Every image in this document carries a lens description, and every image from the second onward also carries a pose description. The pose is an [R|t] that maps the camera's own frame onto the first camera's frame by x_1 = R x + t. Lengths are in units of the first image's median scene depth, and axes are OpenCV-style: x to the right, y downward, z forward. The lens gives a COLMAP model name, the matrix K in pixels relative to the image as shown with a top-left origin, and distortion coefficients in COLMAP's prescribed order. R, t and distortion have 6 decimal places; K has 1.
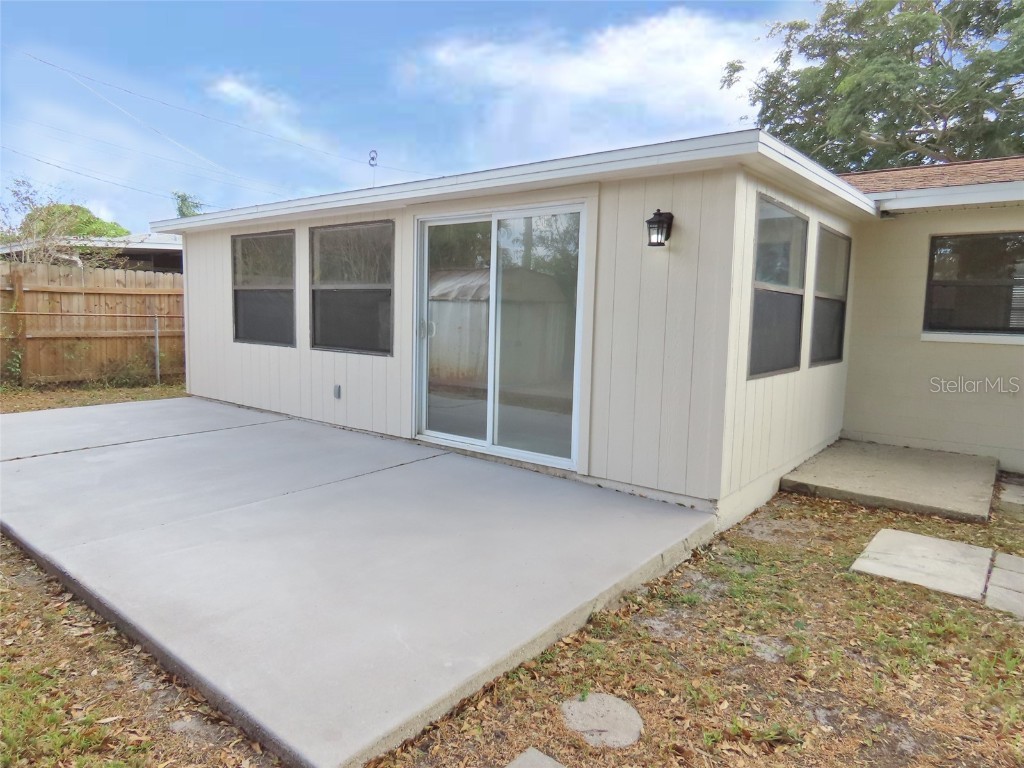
lens RADIAL K [[641.9, 0, 514.5], [0, 641.9, 381.8], [0, 0, 1]] dist [-0.014215, 0.004629]
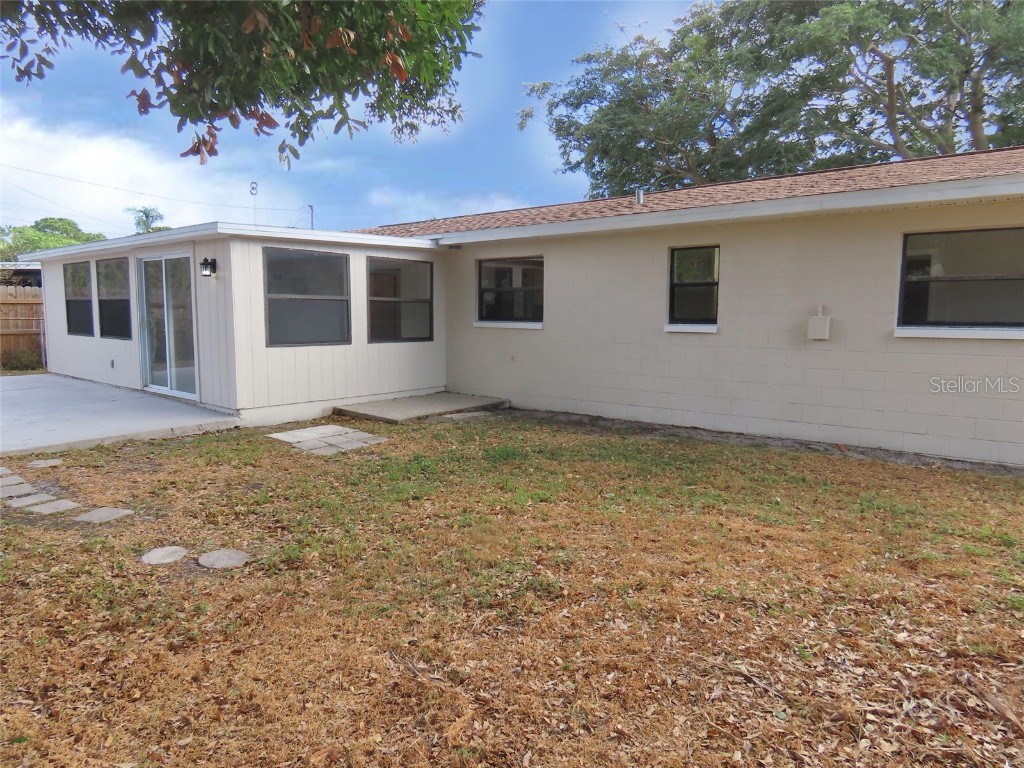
lens RADIAL K [[641.9, 0, 514.5], [0, 641.9, 381.8], [0, 0, 1]] dist [-0.014215, 0.004629]
pose [[0.999875, -0.011695, -0.010608, 0.753001], [0.011683, 0.999931, -0.001187, 0.074643], [0.010621, 0.001063, 0.999943, -0.582594]]
